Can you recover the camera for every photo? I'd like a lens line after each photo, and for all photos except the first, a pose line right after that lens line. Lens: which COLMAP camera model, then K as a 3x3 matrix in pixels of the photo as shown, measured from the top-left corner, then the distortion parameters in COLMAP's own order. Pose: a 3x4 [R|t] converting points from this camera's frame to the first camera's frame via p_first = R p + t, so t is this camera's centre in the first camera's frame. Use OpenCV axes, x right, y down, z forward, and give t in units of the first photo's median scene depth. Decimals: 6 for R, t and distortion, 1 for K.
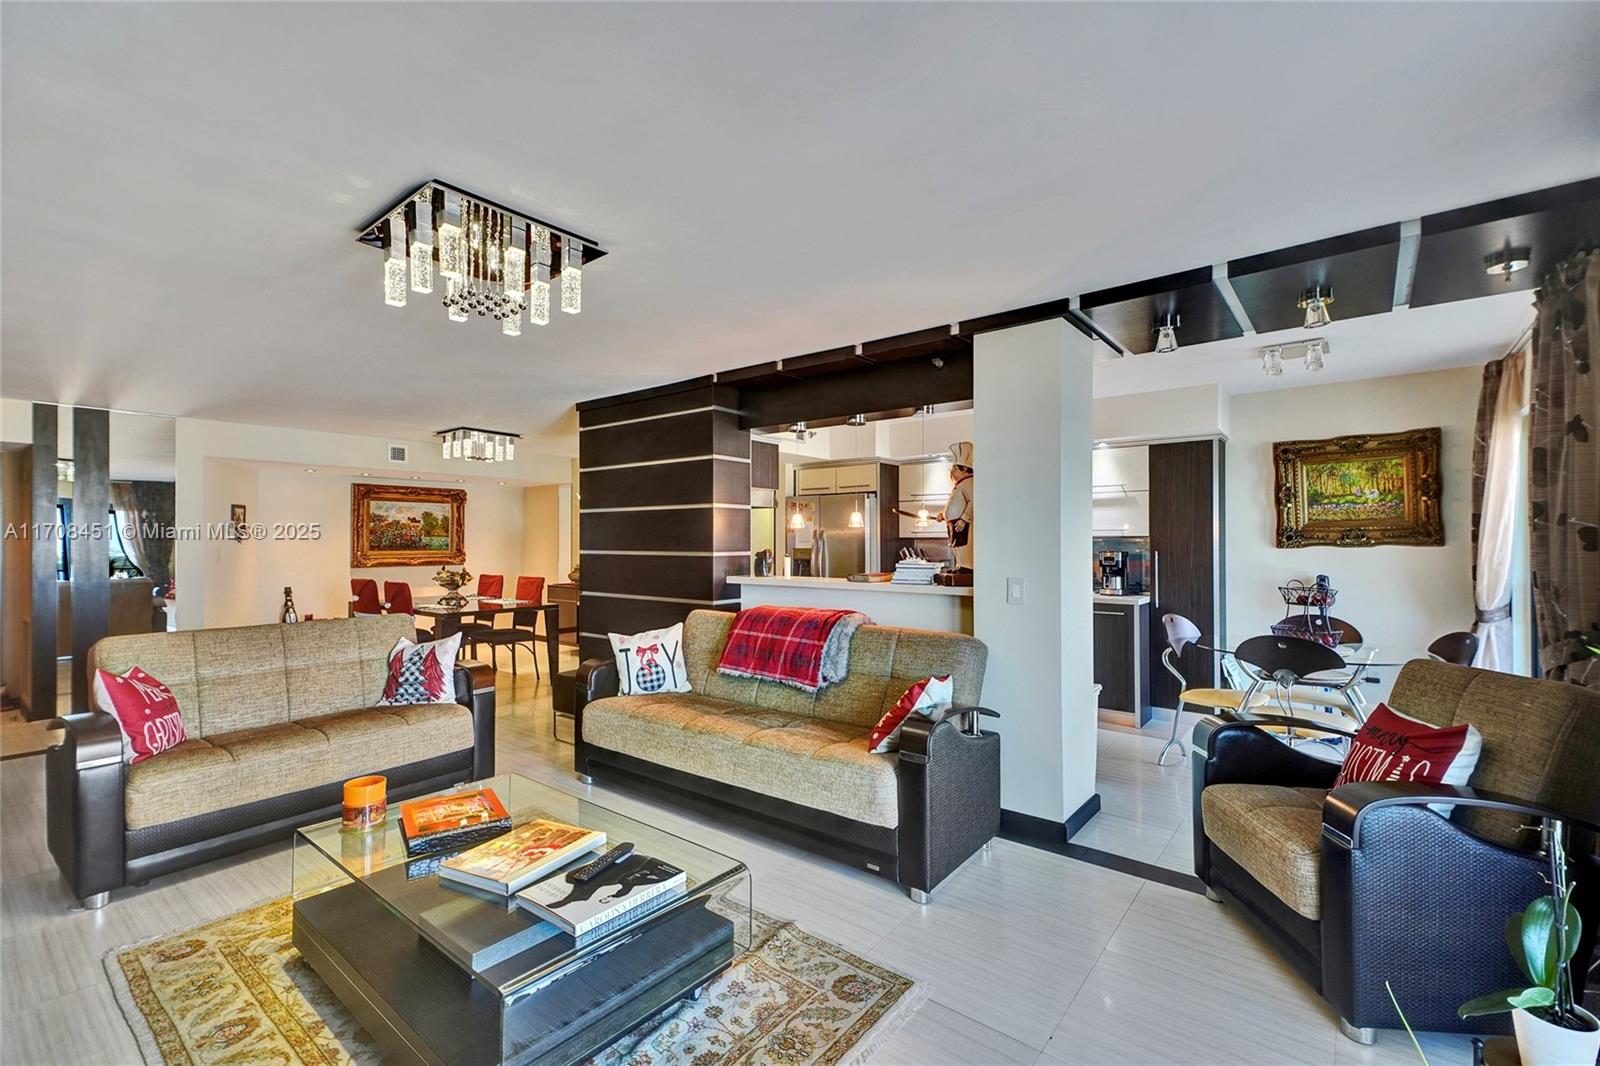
lens RADIAL K [[710.1, 0, 796.5], [0, 710.1, 540.6], [0, 0, 1]] dist [-0.012167, 0.006182]
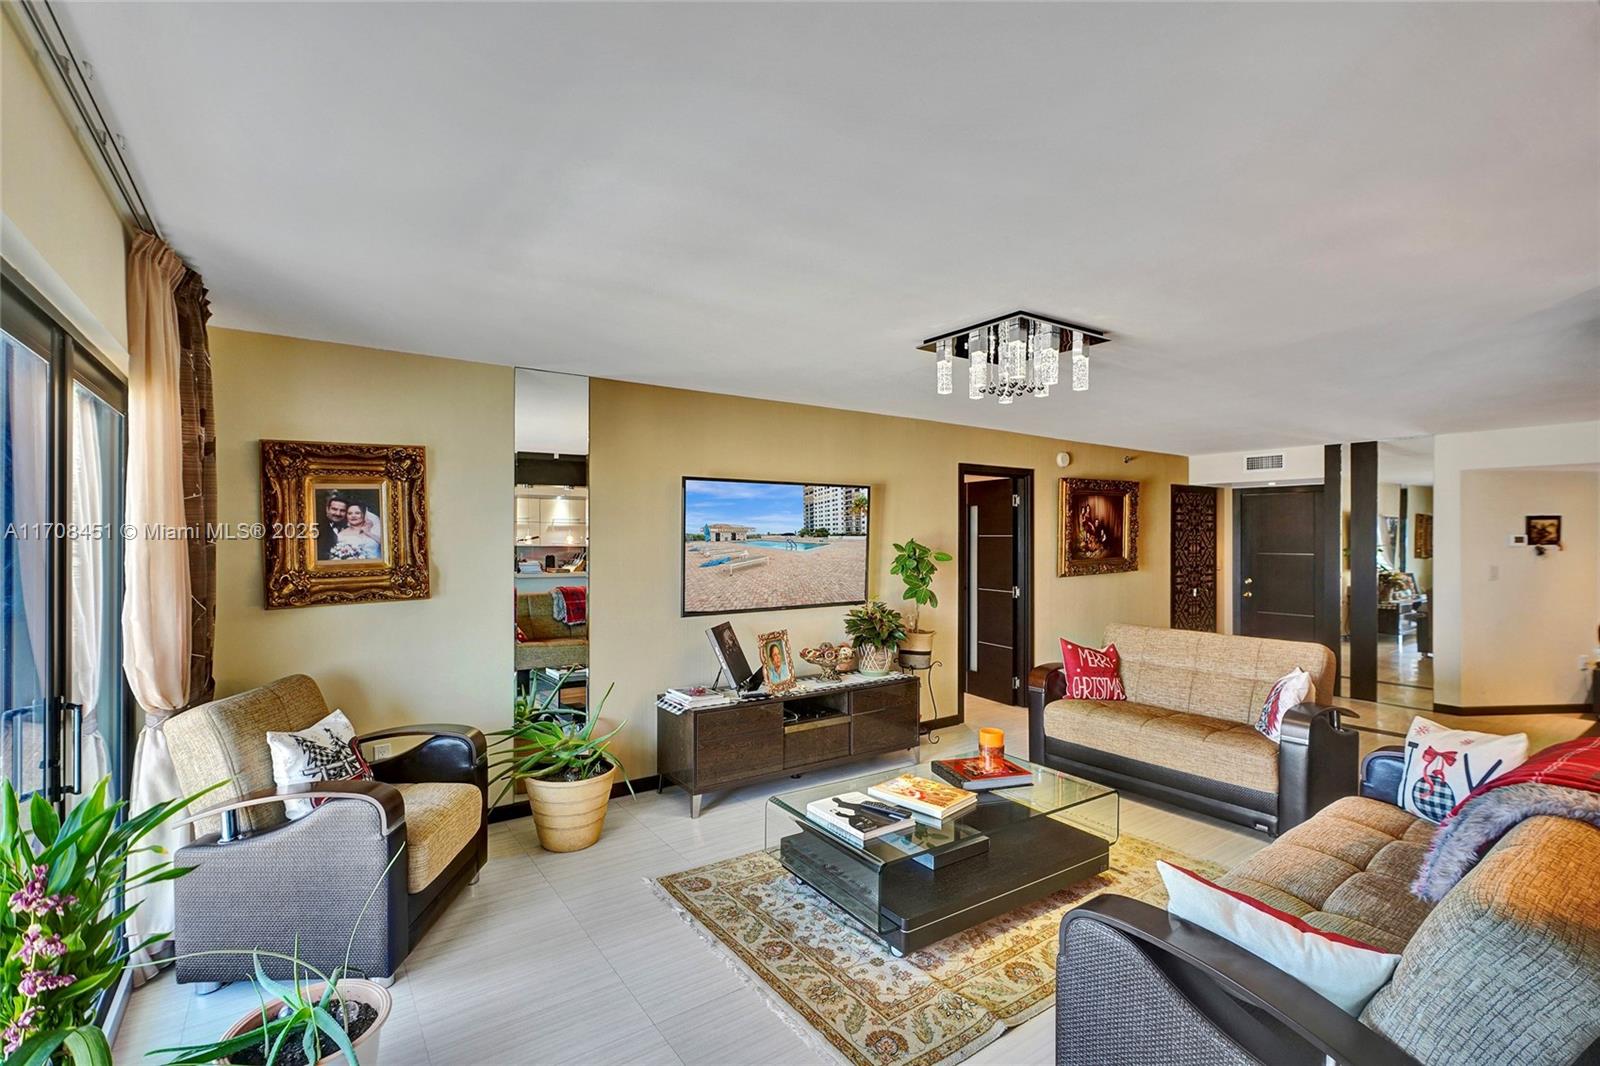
lens RADIAL K [[710.1, 0, 796.5], [0, 710.1, 540.6], [0, 0, 1]] dist [-0.012167, 0.006182]
pose [[-0.289231, 0.008439, -0.957222, 1.016904], [0.001383, 0.999964, 0.008398, -0.085762], [0.957258, 0.001105, -0.289232, 1.108373]]
